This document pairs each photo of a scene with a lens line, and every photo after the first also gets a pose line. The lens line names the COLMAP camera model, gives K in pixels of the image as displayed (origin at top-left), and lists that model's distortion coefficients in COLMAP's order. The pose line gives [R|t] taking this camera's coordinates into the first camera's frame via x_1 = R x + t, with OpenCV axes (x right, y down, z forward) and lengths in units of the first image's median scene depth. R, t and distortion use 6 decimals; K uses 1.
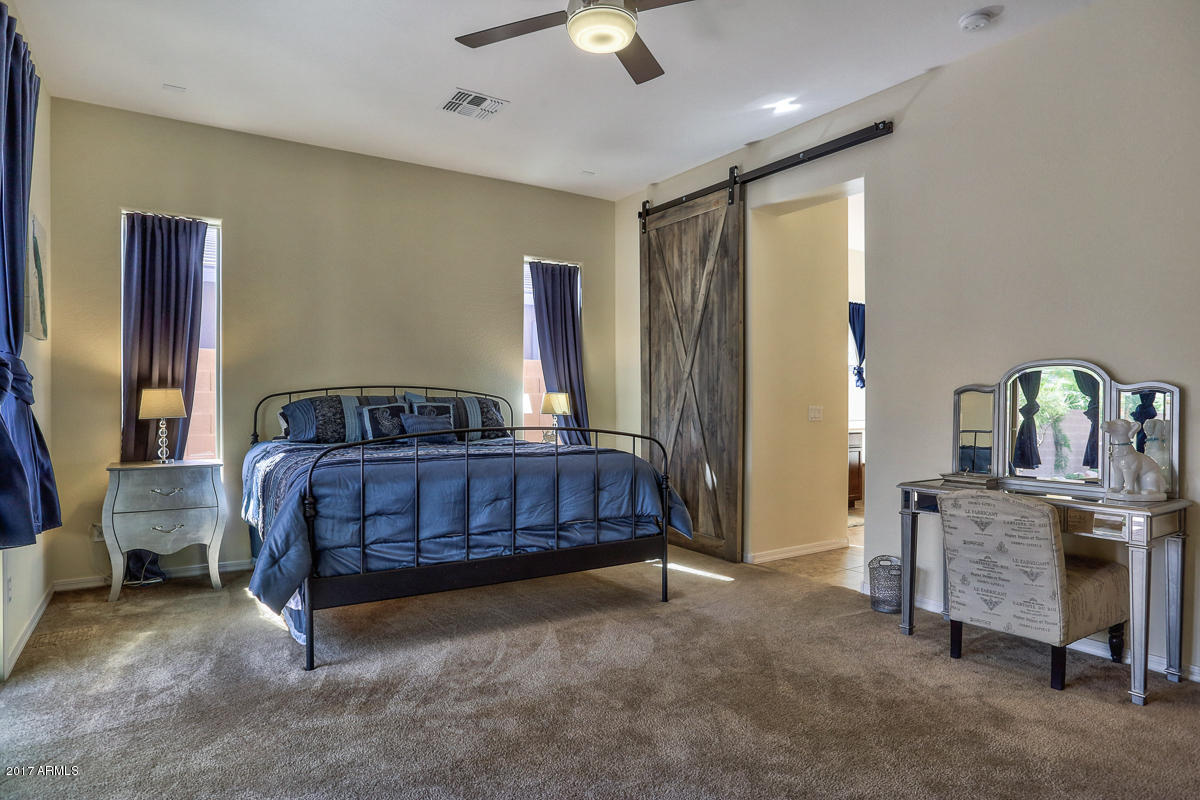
lens RADIAL K [[698.9, 0, 608.0], [0, 698.9, 404.5], [0, 0, 1]] dist [-0.047673, 0.016135]
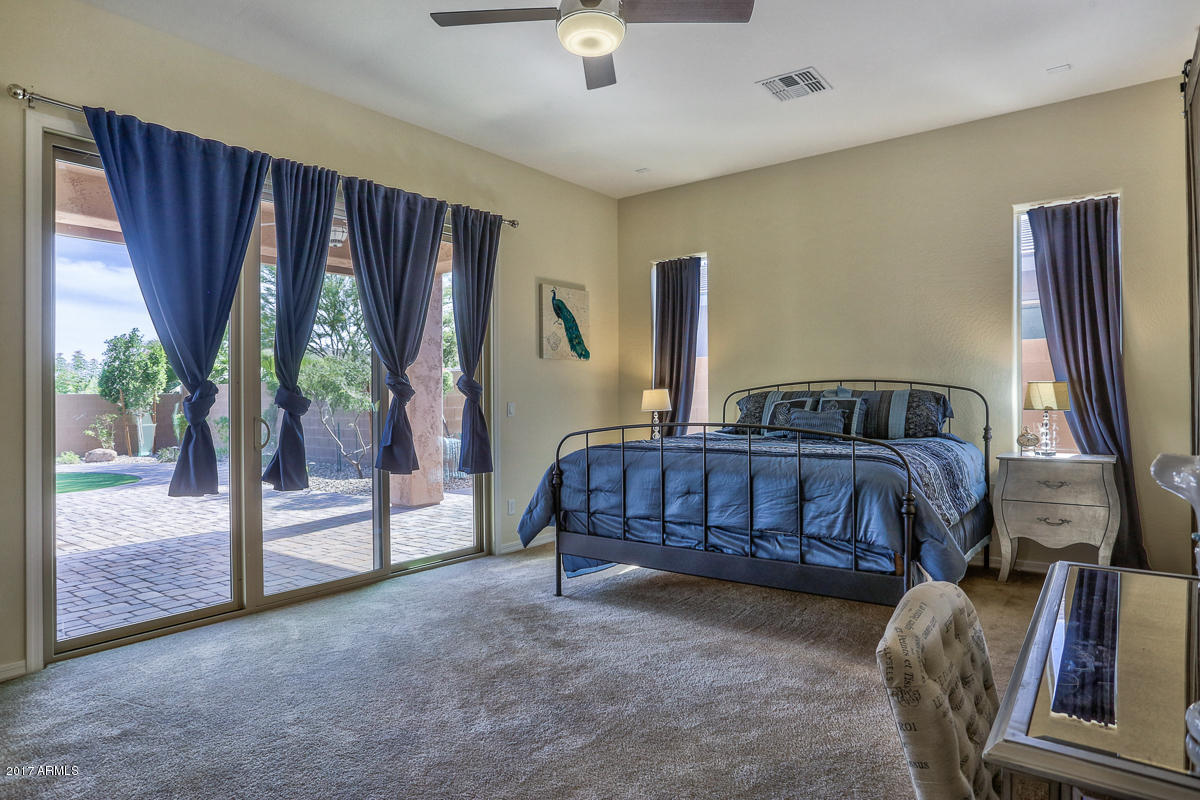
lens RADIAL K [[698.9, 0, 608.1], [0, 698.9, 400.2], [0, 0, 1]] dist [-0.047673, 0.016135]
pose [[0.328814, -0.006464, -0.944373, 0.754725], [0.010245, 0.999942, -0.003277, 0.002387], [0.944339, -0.008597, 0.328861, 0.539681]]
